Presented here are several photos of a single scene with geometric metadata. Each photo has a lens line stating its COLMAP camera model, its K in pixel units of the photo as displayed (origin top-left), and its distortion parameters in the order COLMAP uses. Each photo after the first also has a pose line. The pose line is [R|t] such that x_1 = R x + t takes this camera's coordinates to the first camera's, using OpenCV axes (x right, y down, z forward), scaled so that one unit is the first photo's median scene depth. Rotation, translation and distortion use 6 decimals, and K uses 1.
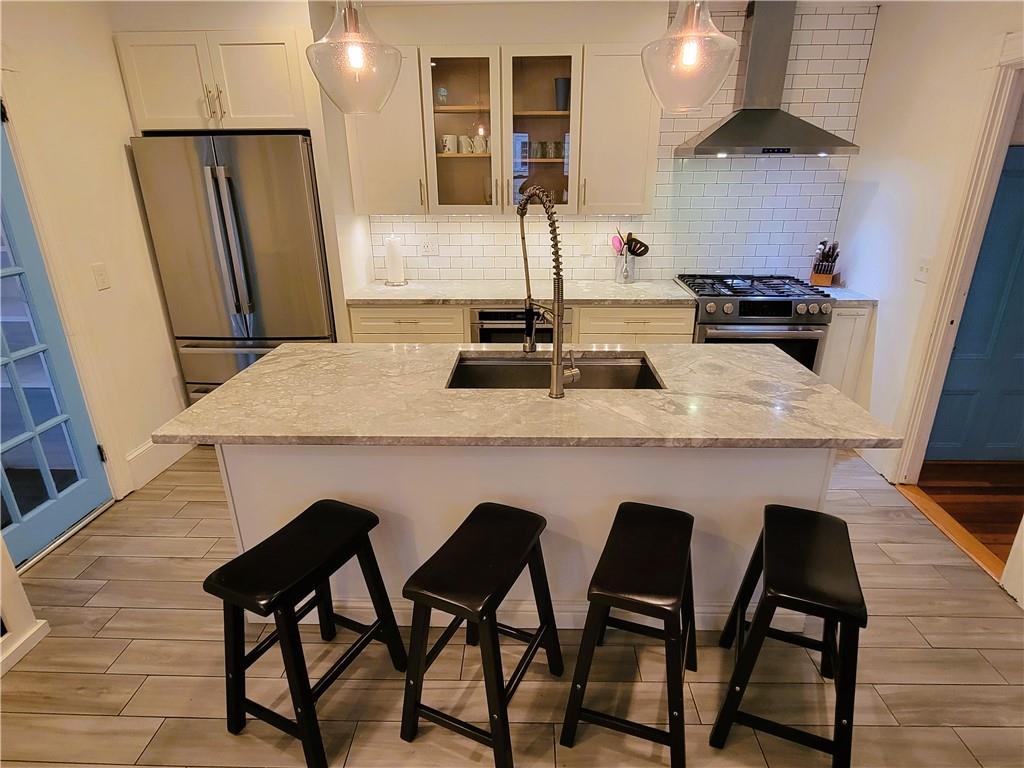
lens RADIAL K [[550.9, 0, 521.1], [0, 550.9, 384.5], [0, 0, 1]] dist [0.004916, -0.009515]
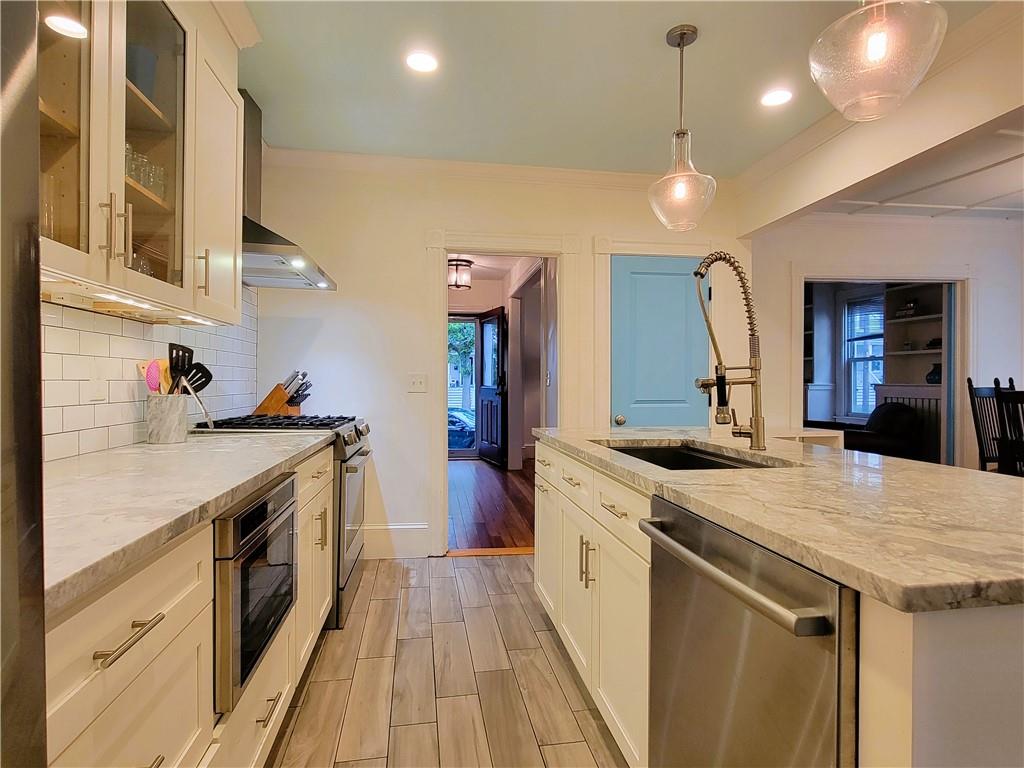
lens RADIAL K [[541.6, 0, 512.9], [0, 541.6, 385.9], [0, 0, 1]] dist [-0.000364, -0.000516]
pose [[-0.182905, -0.000377, 0.983130, -0.536076], [0.347191, 0.935543, 0.064951, -0.199682], [-0.919785, 0.353214, -0.170985, 0.979469]]
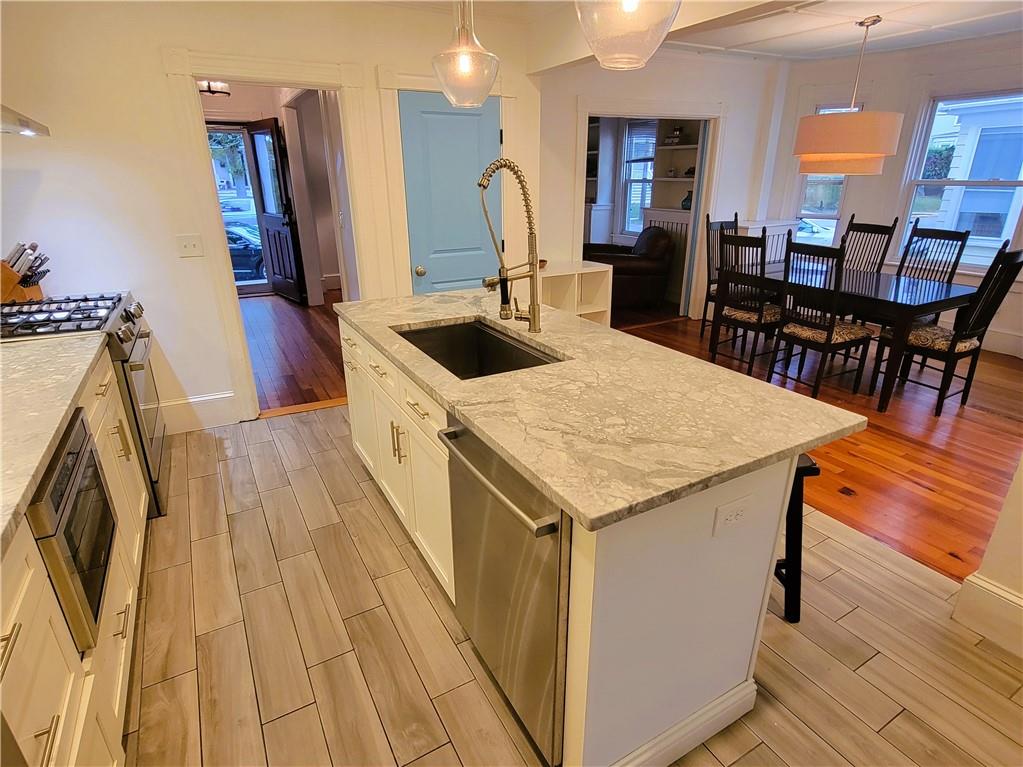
lens RADIAL K [[545.4, 0, 514.2], [0, 545.4, 388.5], [0, 0, 1]] dist [-0.002550, -0.001146]
pose [[-0.513125, -0.304318, 0.802555, -0.587187], [0.309651, 0.806433, 0.503768, -0.318450], [-0.800512, 0.507008, -0.319568, 0.940484]]
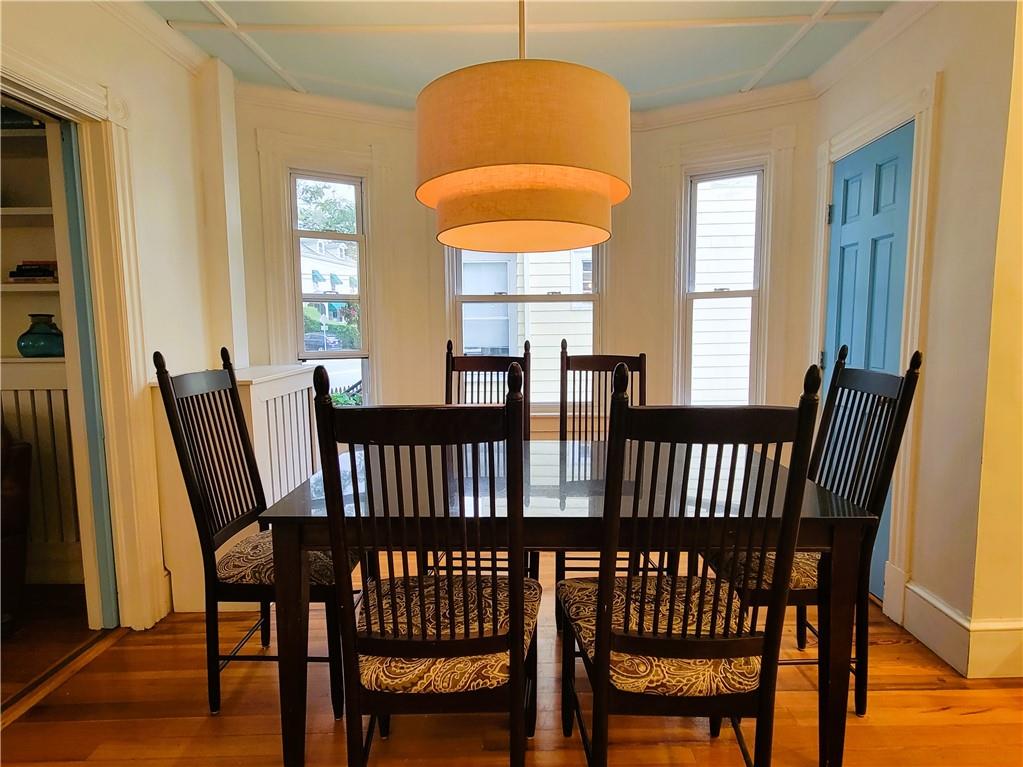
lens RADIAL K [[545.4, 0, 514.2], [0, 545.4, 388.5], [0, 0, 1]] dist [-0.002550, -0.001146]
pose [[-0.999435, 0.021315, -0.025974, 0.283963], [0.007323, 0.892627, 0.450737, 0.071292], [0.032792, 0.450293, -0.892279, 0.159933]]
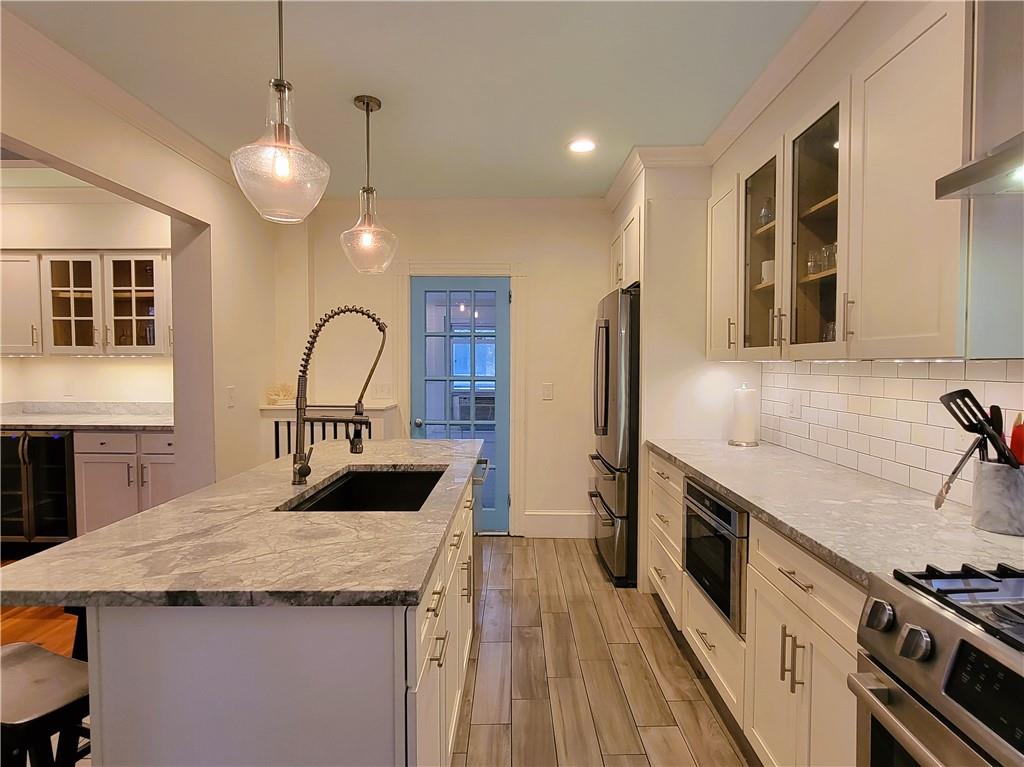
lens RADIAL K [[550.9, 0, 521.1], [0, 550.9, 384.0], [0, 0, 1]] dist [0.004916, -0.009515]
pose [[0.029829, 0.042226, -0.998663, 0.732193], [-0.357586, 0.933436, 0.028787, -0.222004], [0.933404, 0.356249, 0.042943, 0.815528]]
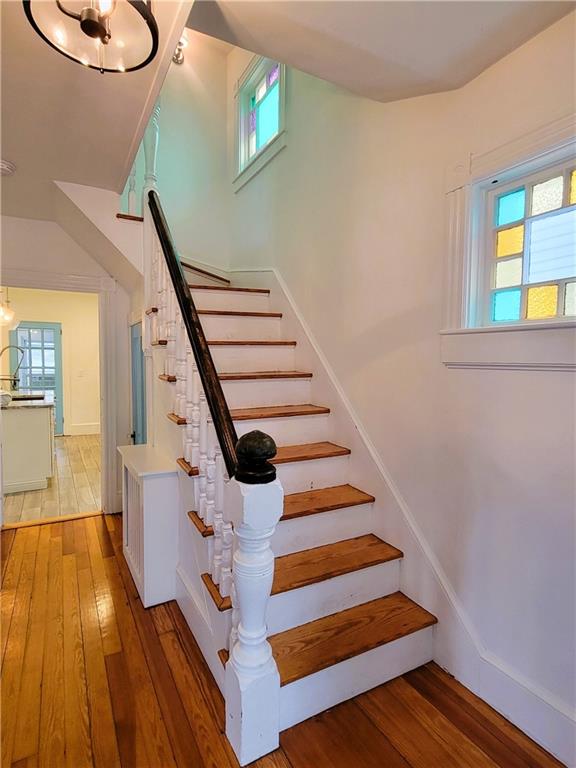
lens RADIAL K [[414.2, 0, 288.0], [0, 414.2, 384.0], [0, 0, 1]] dist [-0.001336, -0.000281]
pose [[0.499485, 0.059104, -0.864304, 2.162449], [-0.315017, 0.941766, -0.117649, -0.224168], [0.807019, 0.331034, 0.489017, 0.750623]]
